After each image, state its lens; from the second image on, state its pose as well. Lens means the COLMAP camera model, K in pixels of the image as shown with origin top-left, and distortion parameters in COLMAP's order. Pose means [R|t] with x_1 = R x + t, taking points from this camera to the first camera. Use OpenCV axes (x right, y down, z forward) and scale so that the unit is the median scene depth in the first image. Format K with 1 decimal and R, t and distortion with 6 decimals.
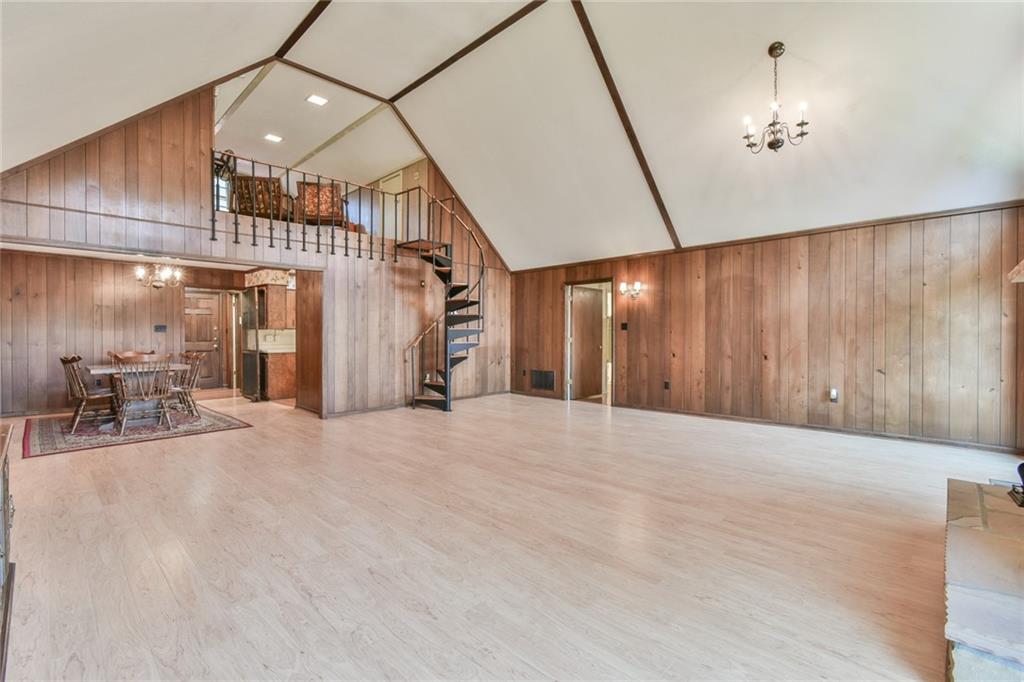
lens RADIAL K [[460.2, 0, 514.2], [0, 460.2, 332.6], [0, 0, 1]] dist [0.004880, -0.001106]
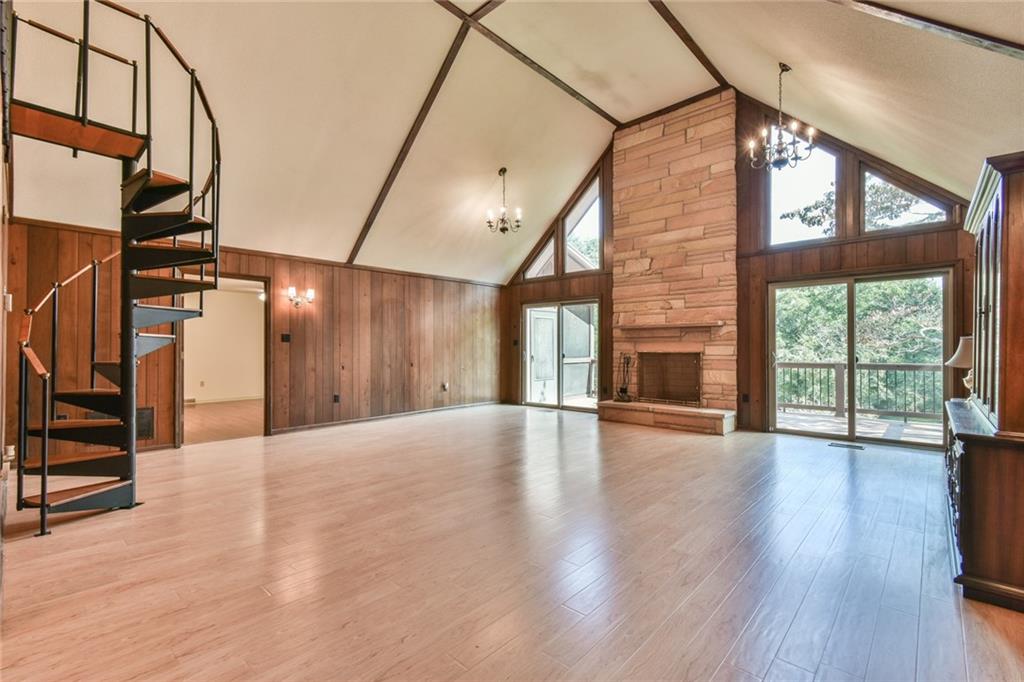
lens RADIAL K [[460.2, 0, 514.2], [0, 460.2, 349.2], [0, 0, 1]] dist [0.004880, -0.001106]
pose [[-0.035633, -0.000332, 0.999365, -0.735633], [0.000368, 1.000000, 0.000346, 0.009184], [-0.999365, 0.000380, -0.035633, 0.714611]]
